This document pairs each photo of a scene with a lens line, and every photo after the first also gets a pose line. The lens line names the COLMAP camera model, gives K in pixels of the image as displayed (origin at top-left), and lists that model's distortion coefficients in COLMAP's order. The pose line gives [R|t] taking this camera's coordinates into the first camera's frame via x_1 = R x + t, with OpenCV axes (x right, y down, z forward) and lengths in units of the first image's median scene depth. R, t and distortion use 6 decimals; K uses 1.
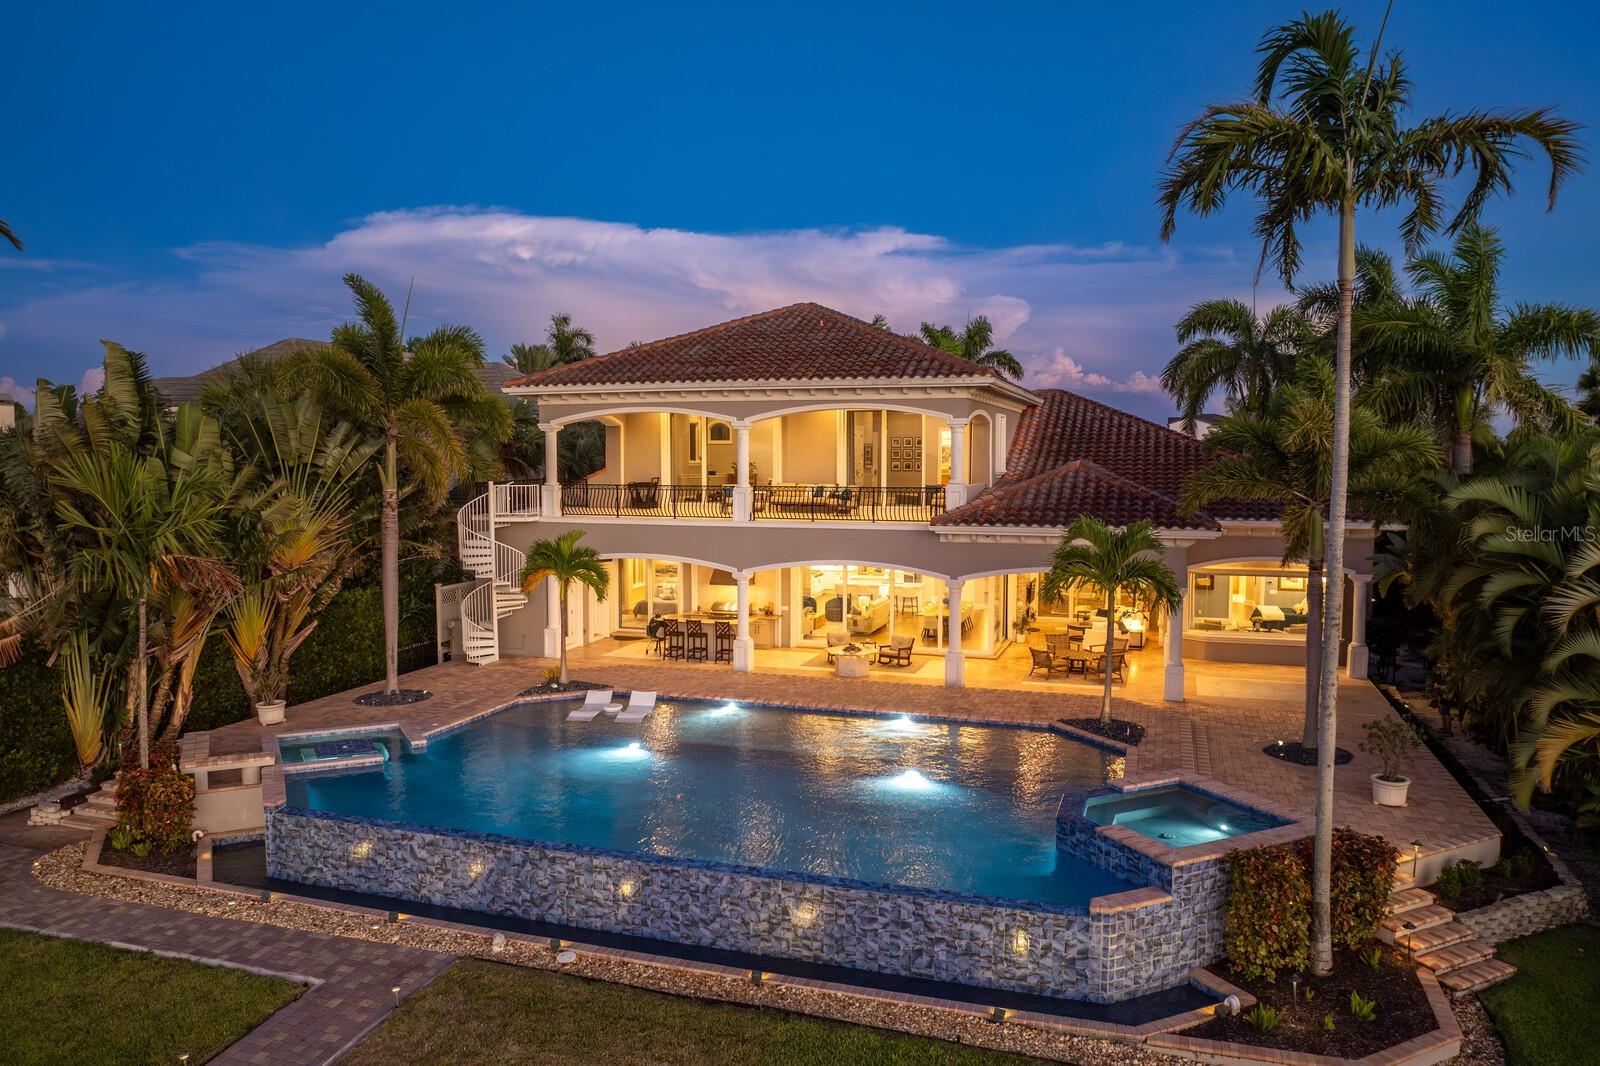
lens RADIAL K [[1132.2, 0, 800.0], [0, 1132.2, 533.0], [0, 0, 1]] dist [-0.041636, 0.004347]
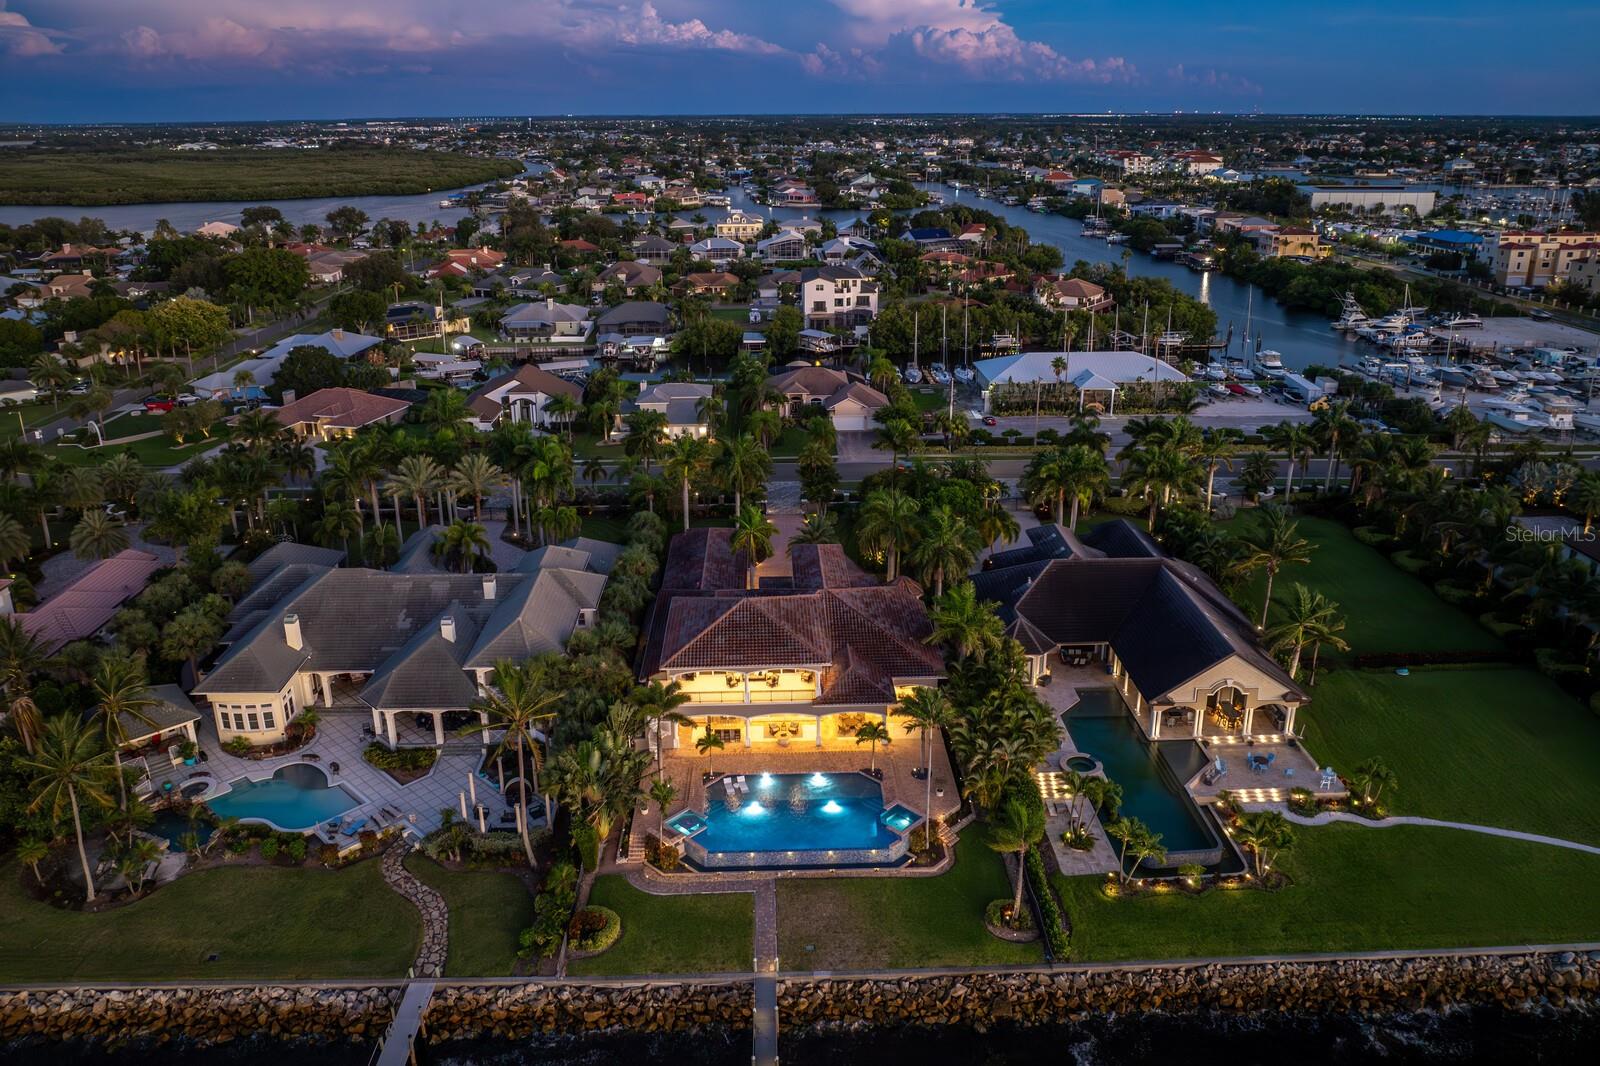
lens RADIAL K [[1132.2, 0, 800.0], [0, 1132.2, 533.0], [0, 0, 1]] dist [-0.041636, 0.004347]
pose [[0.938327, -0.123663, 0.322877, -1.457246], [0.030348, 0.959703, 0.279374, -2.256231], [-0.344414, -0.252346, 0.904268, -2.893075]]
